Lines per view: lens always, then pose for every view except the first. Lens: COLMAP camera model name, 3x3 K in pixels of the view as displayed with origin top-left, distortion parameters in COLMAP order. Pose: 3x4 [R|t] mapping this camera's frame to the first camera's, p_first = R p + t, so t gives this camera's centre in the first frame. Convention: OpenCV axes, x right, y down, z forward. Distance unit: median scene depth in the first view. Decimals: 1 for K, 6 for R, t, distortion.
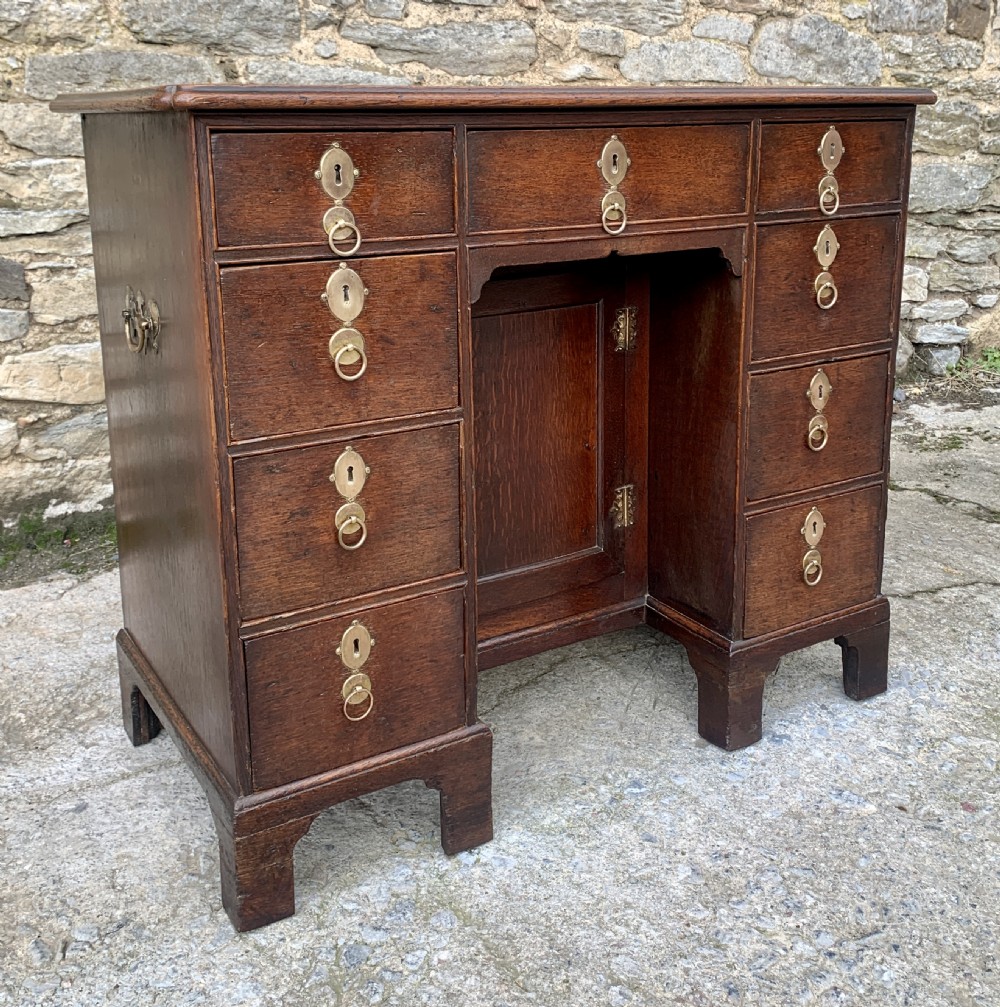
lens RADIAL K [[1168.2, 0, 514.4], [0, 1168.2, 354.8], [0, 0, 1]] dist [0.026392, 0.000000]
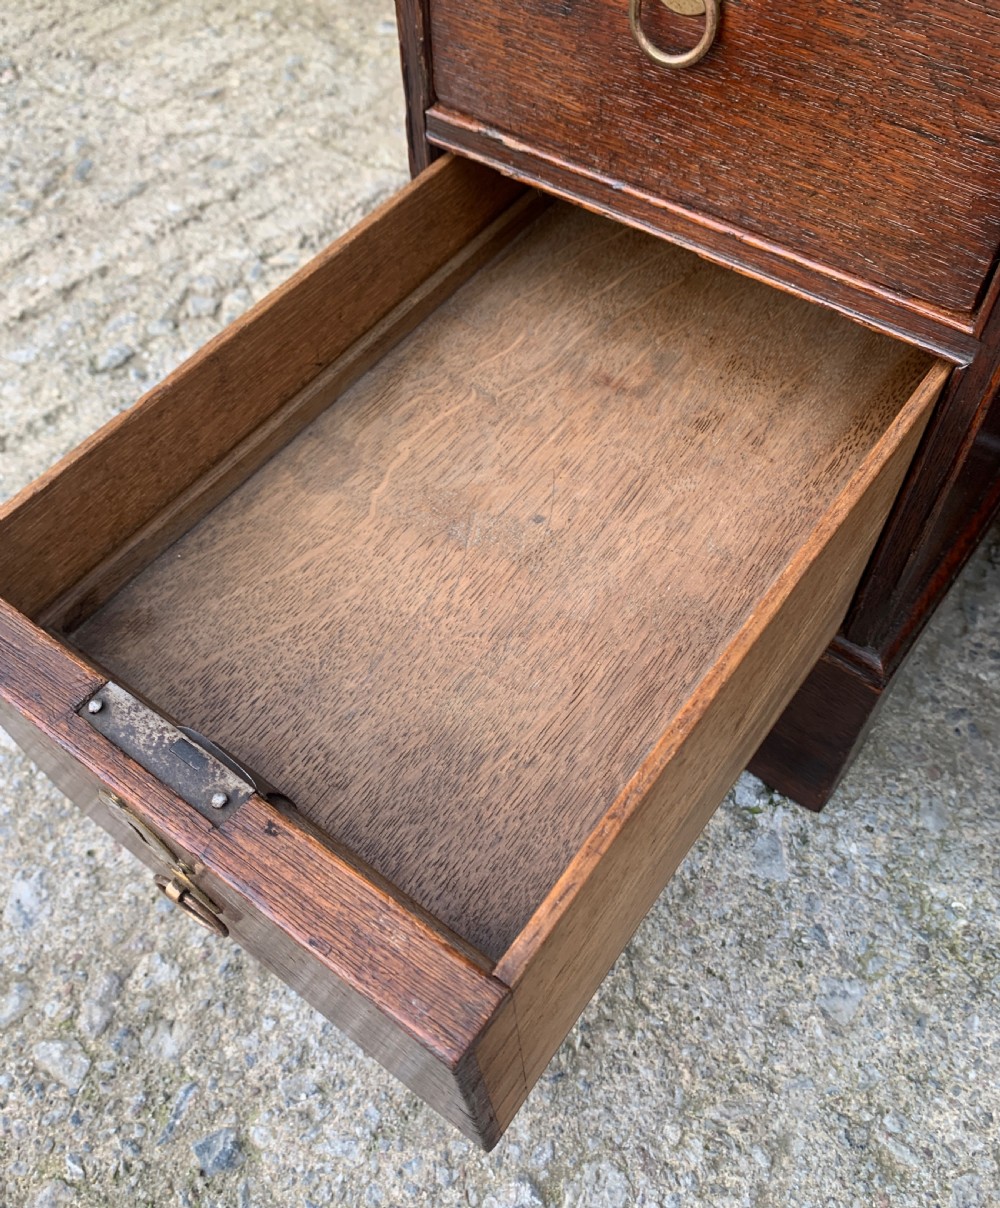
lens RADIAL K [[1055.4, 0, 499.6], [0, 1055.4, 597.1], [0, 0, 1]] dist [-0.004154, 0.007597]
pose [[0.349297, 0.745742, -0.567328, 0.105989], [-0.181772, 0.647892, 0.739726, 0.036337], [0.919212, -0.155260, 0.361861, 0.629664]]
